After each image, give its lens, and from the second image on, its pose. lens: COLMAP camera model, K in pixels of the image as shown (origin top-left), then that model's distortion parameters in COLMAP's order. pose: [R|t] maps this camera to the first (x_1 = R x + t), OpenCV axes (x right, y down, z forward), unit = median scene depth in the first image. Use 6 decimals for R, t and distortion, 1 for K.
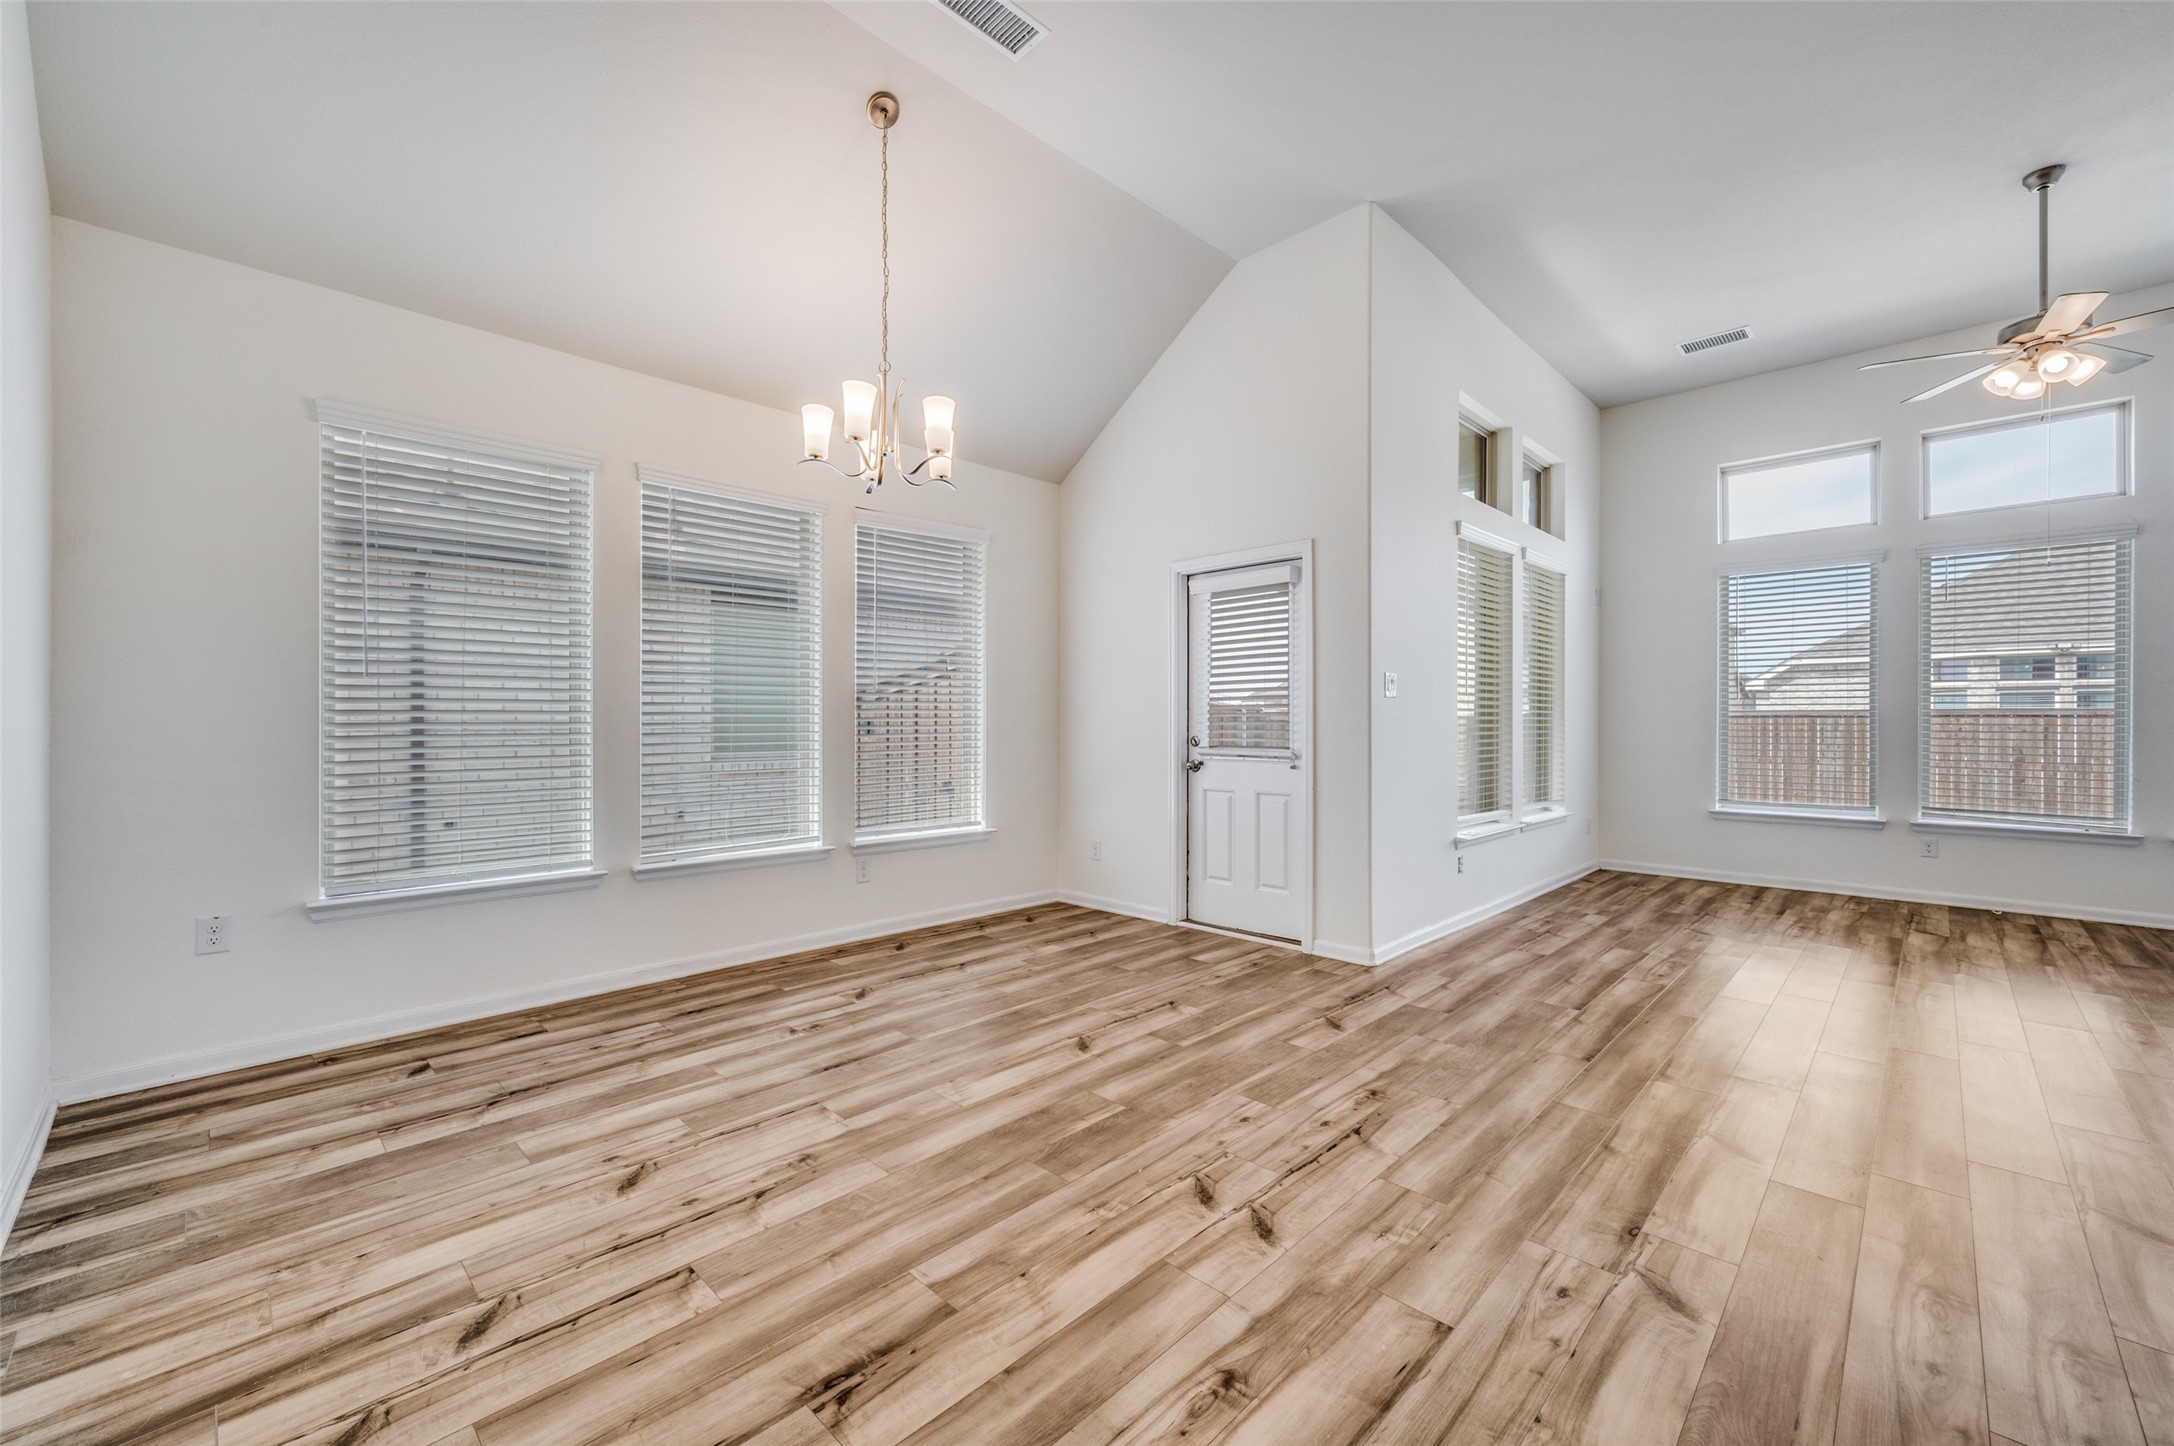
lens RADIAL K [[871.4, 0, 1087.0], [0, 871.4, 723.0], [0, 0, 1]] dist [0.000695, 0.000500]
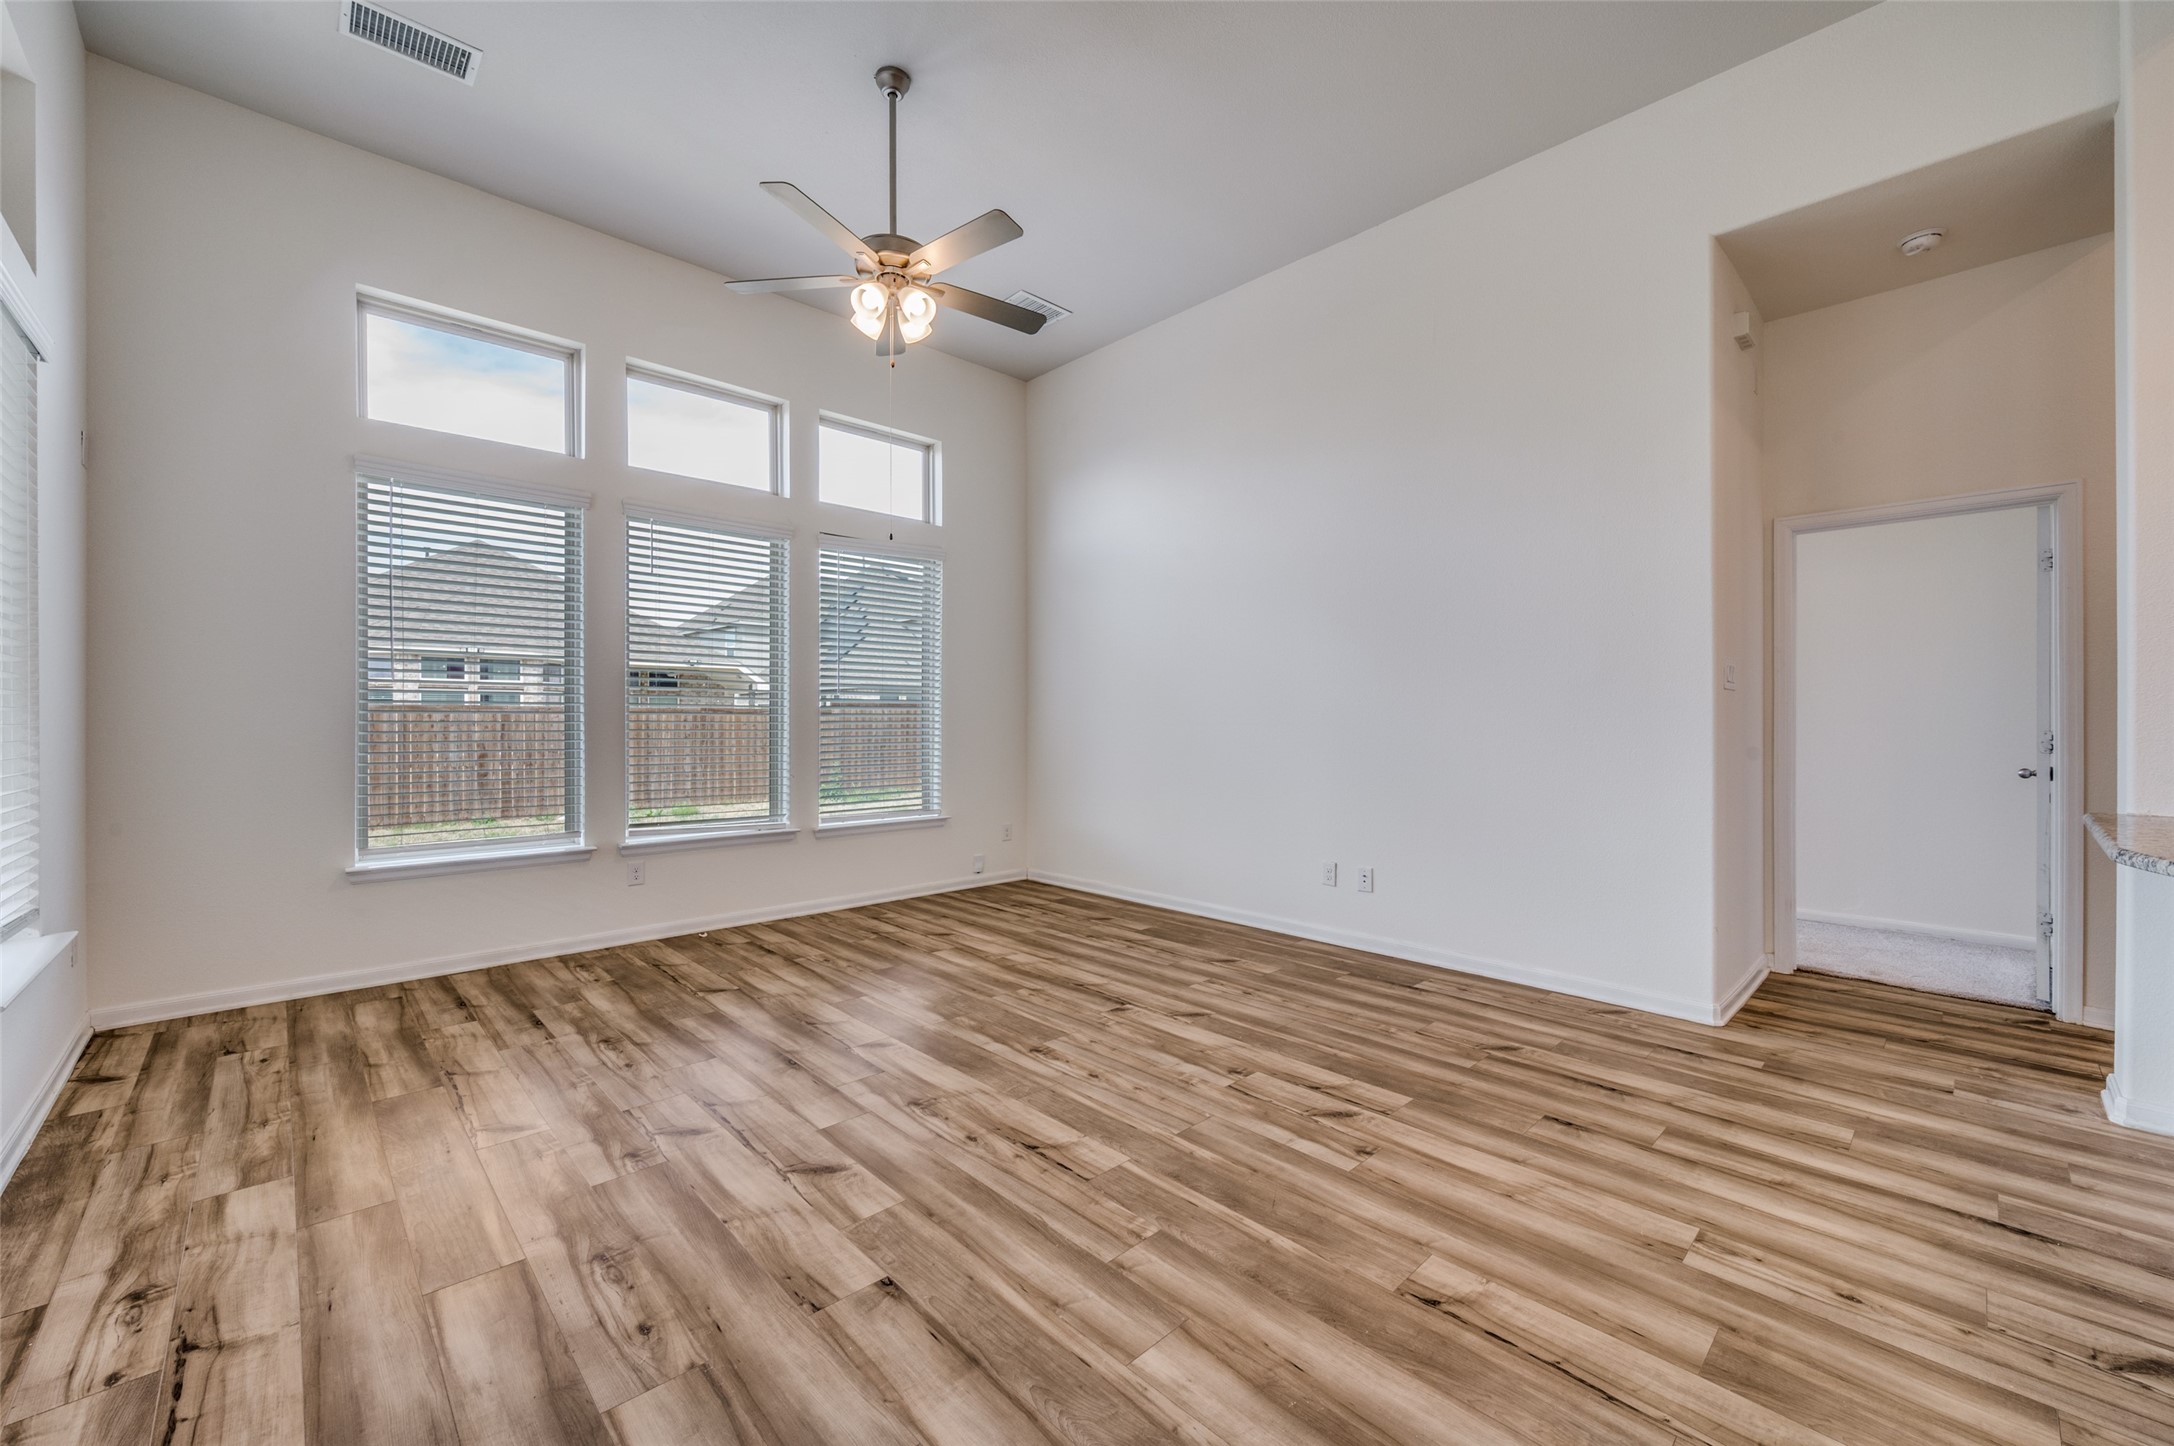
lens RADIAL K [[871.4, 0, 1087.0], [0, 871.4, 723.0], [0, 0, 1]] dist [0.000695, 0.000500]
pose [[0.048187, -0.003546, 0.998832, 0.265969], [-0.002444, 0.999990, 0.003668, -0.002052], [-0.998835, -0.002618, 0.048178, 0.814577]]
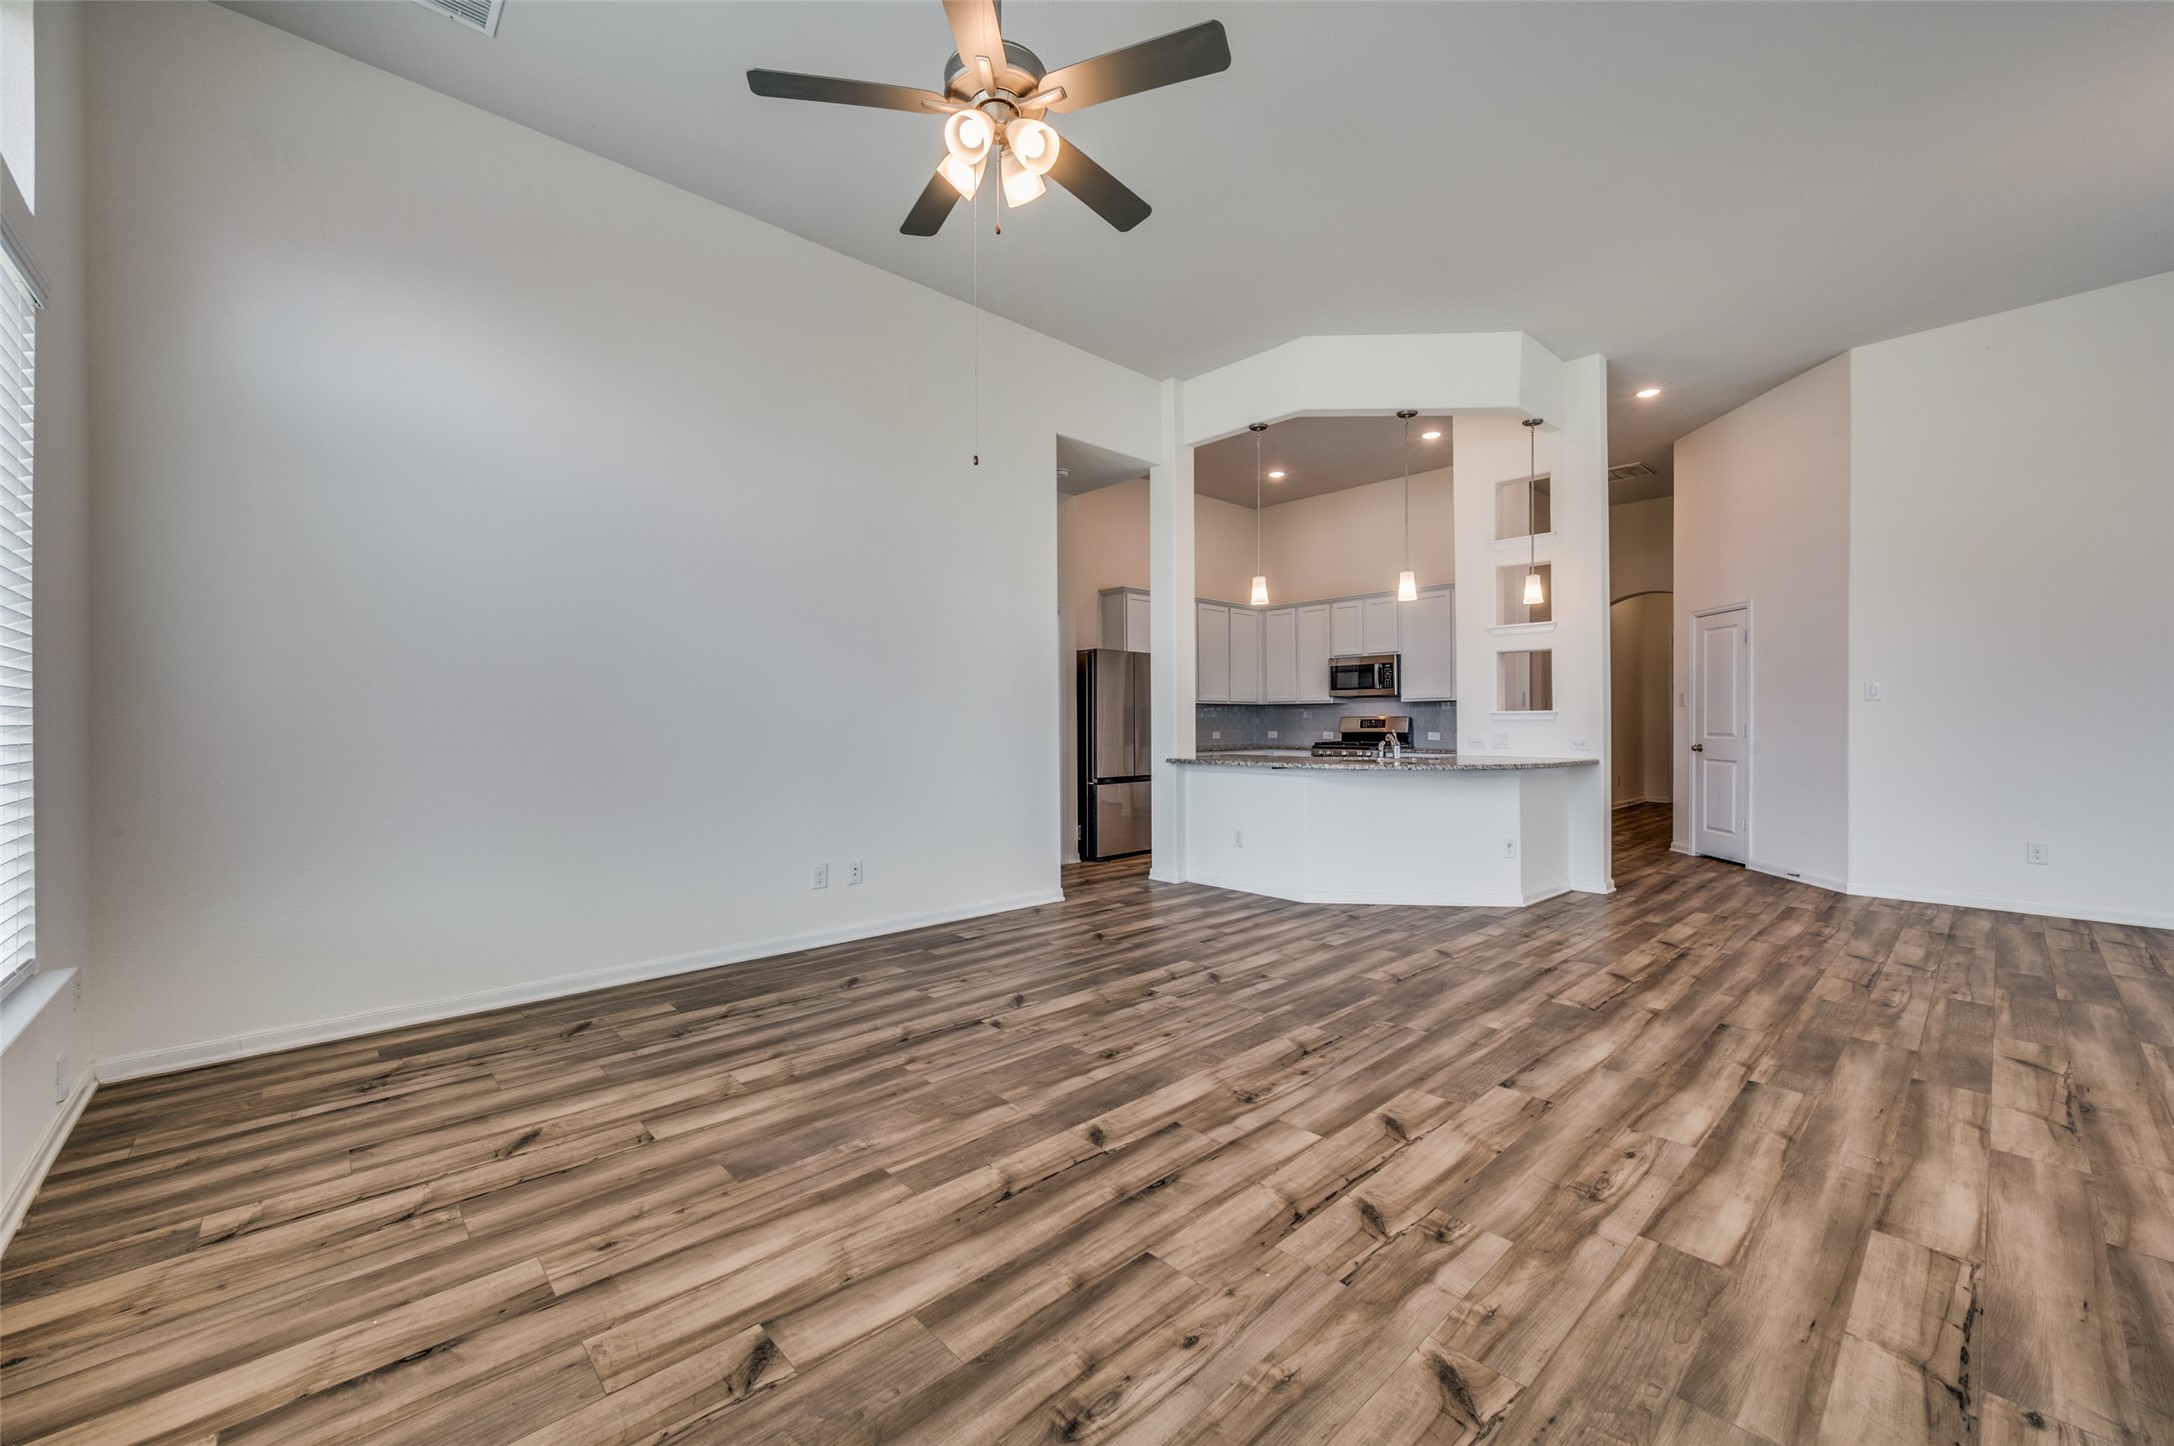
lens RADIAL K [[871.4, 0, 1087.0], [0, 871.4, 723.0], [0, 0, 1]] dist [0.000695, 0.000500]
pose [[-0.999123, 0.001286, 0.041860, 1.059659], [0.001319, 0.999999, 0.000754, 0.000079], [-0.041859, 0.000809, -0.999123, 1.698791]]
